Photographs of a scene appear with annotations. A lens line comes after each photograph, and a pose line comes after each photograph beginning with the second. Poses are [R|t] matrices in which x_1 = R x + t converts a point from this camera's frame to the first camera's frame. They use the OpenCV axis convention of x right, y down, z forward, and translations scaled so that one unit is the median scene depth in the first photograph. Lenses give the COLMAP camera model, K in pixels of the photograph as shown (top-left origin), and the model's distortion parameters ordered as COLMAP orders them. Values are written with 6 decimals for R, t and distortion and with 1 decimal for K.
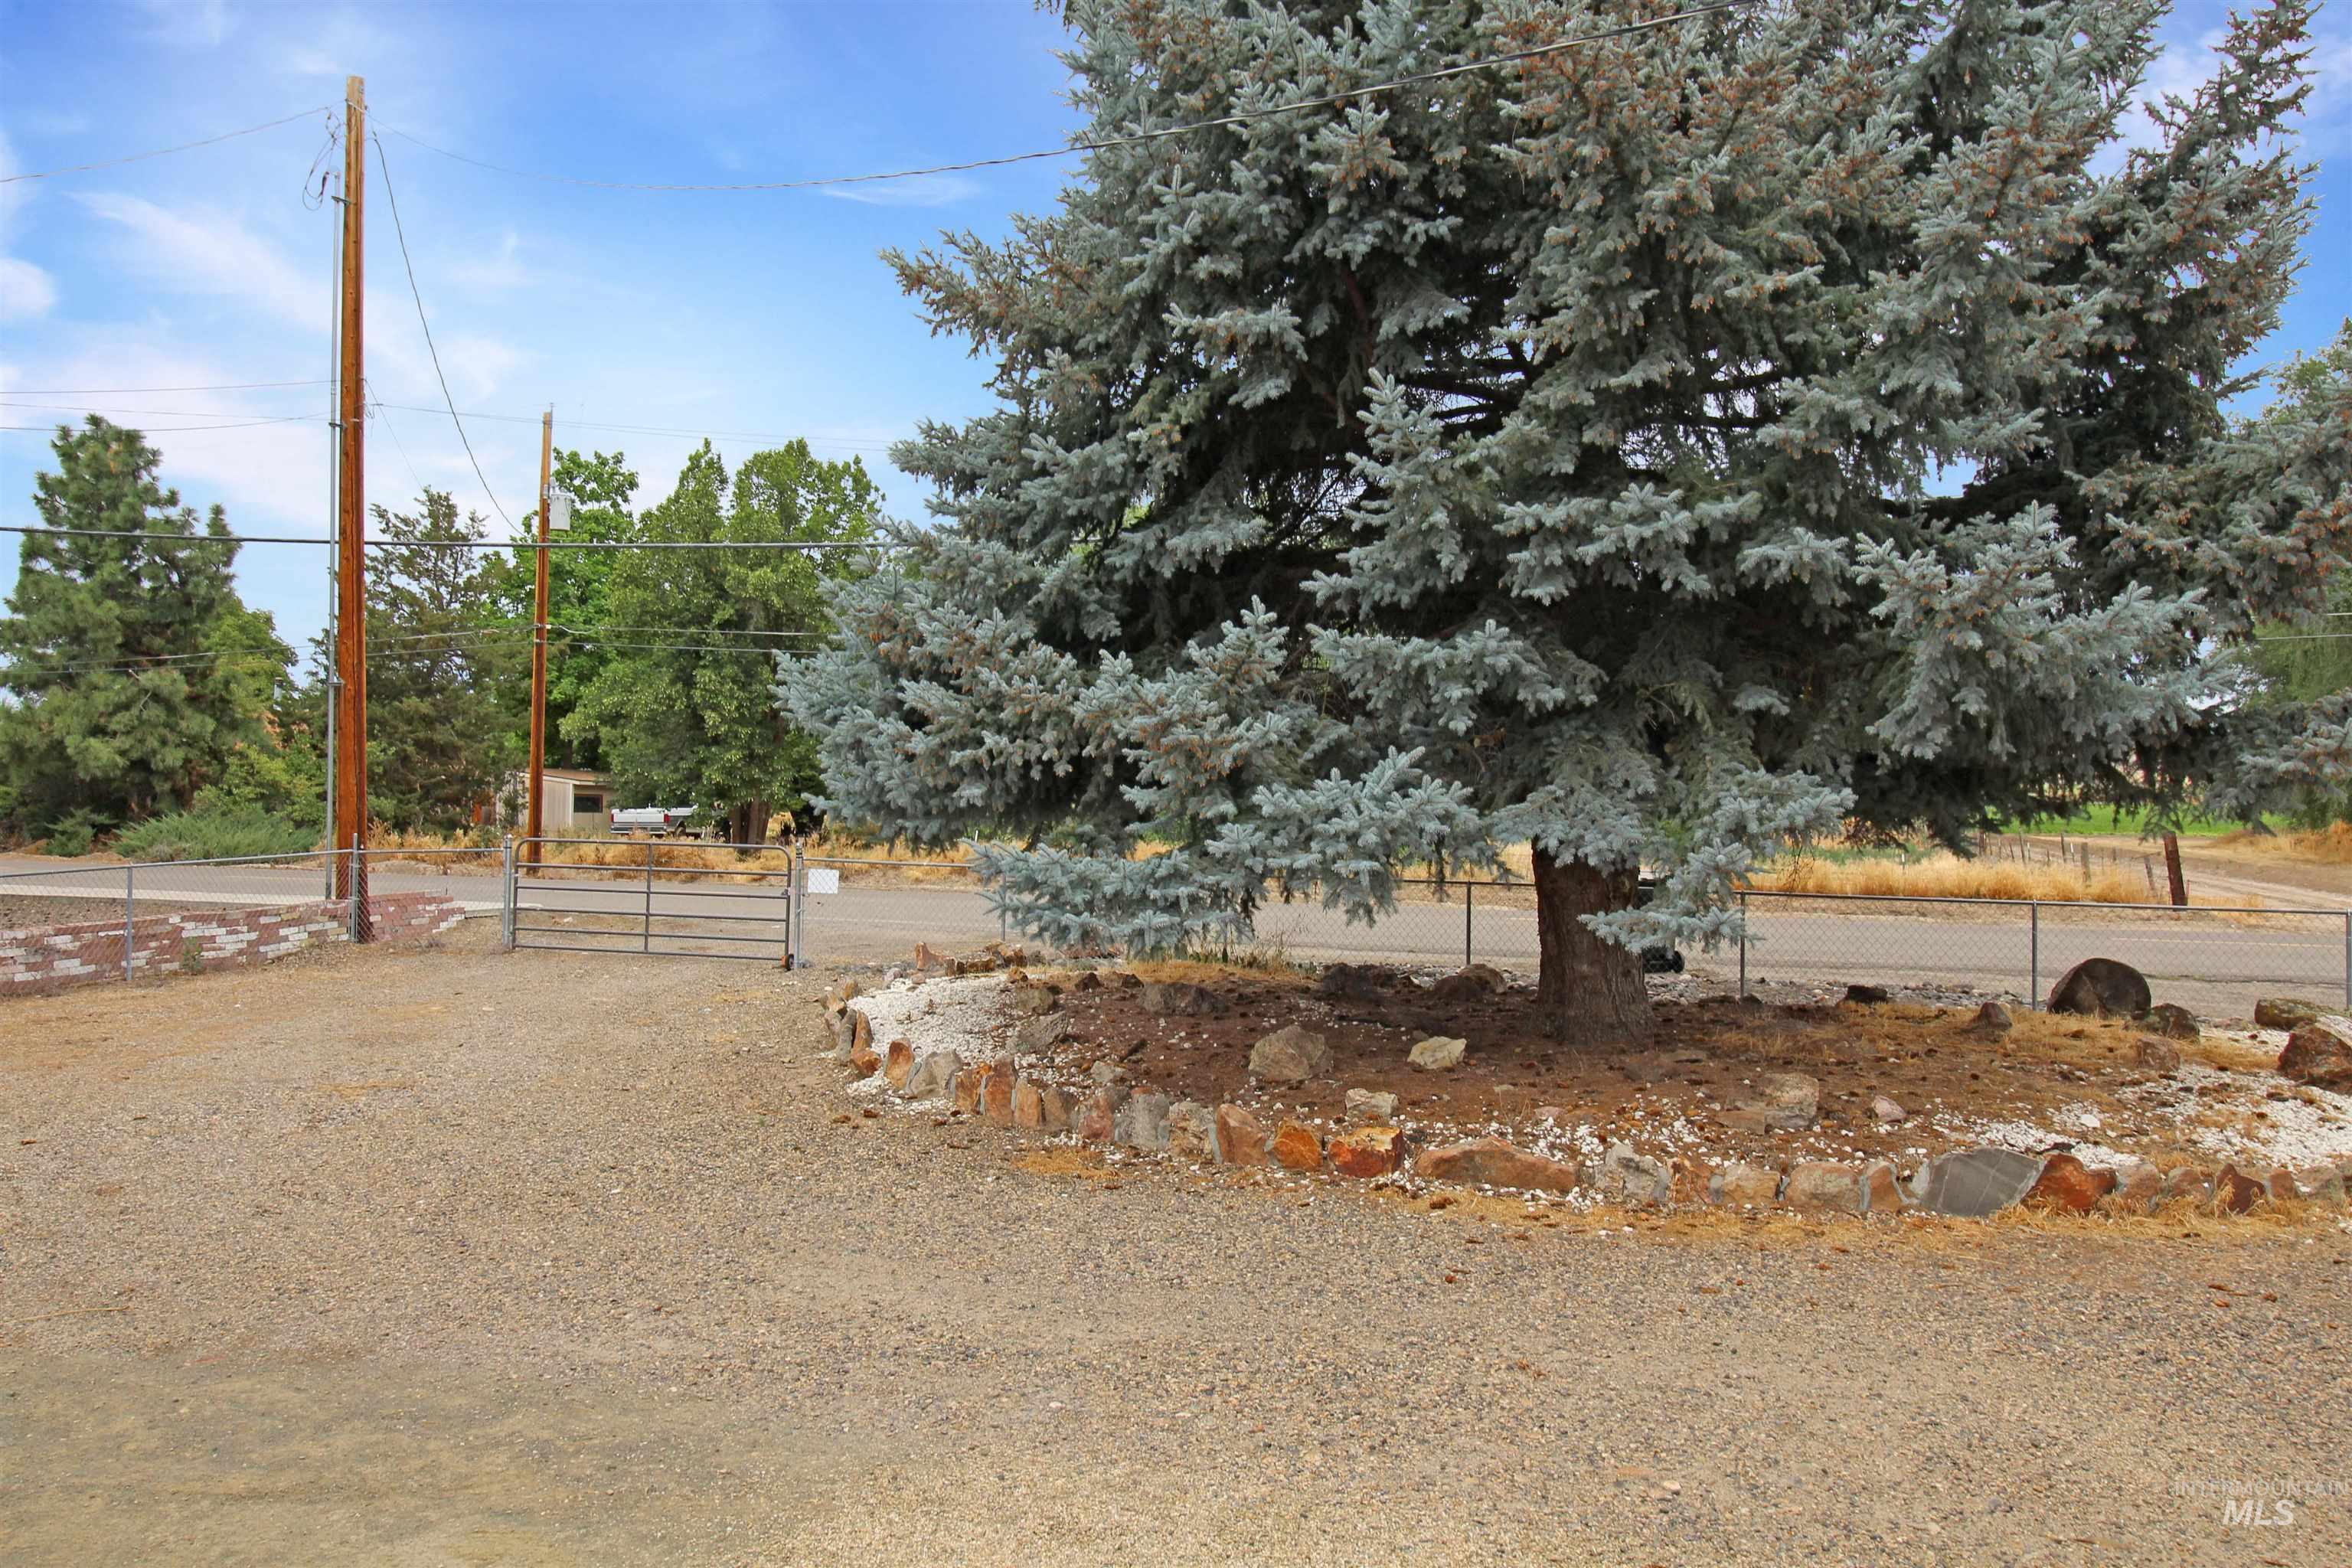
lens RADIAL K [[1842.3, 0, 1176.0], [0, 1842.3, 784.0], [0, 0, 1]] dist [0.003887, 0.000992]
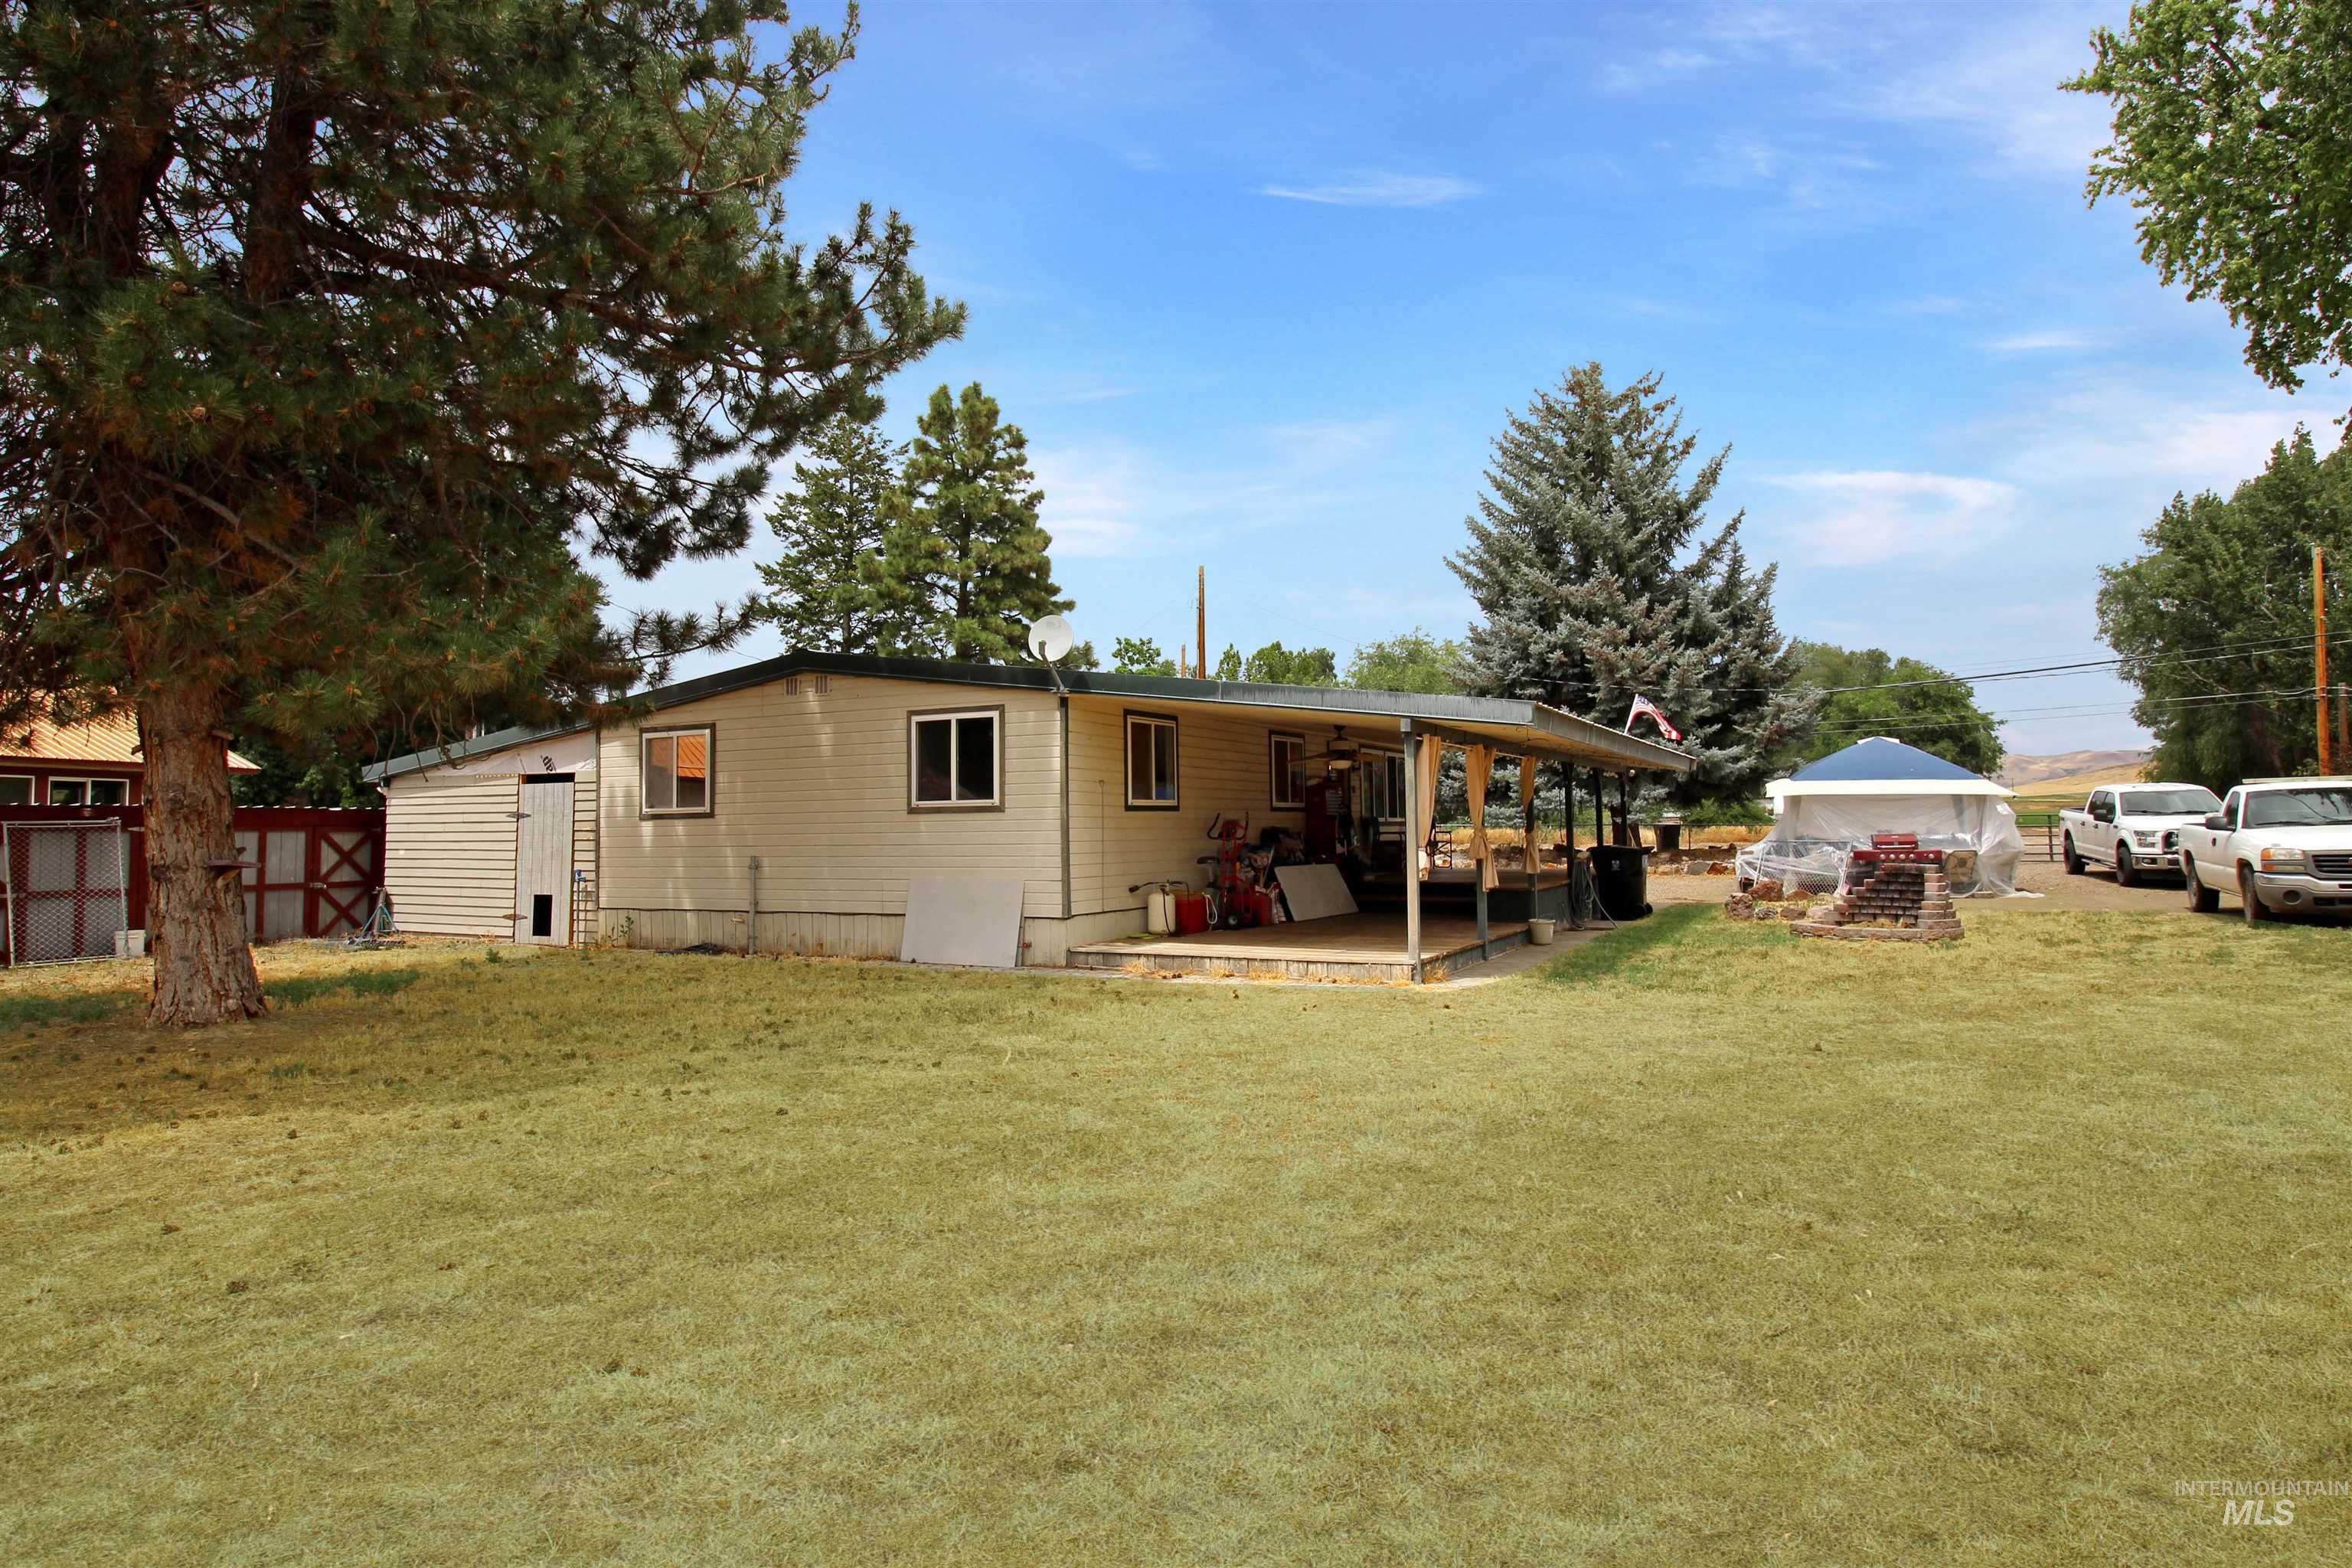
lens RADIAL K [[1317.2, 0, 1188.2], [0, 1317.2, 760.8], [0, 0, 1]] dist [-0.008116, -0.005292]
pose [[0.981658, -0.033811, -0.187627, -0.194196], [0.025164, 0.998517, -0.048279, 0.058240], [0.188981, 0.042672, 0.981053, -2.344629]]
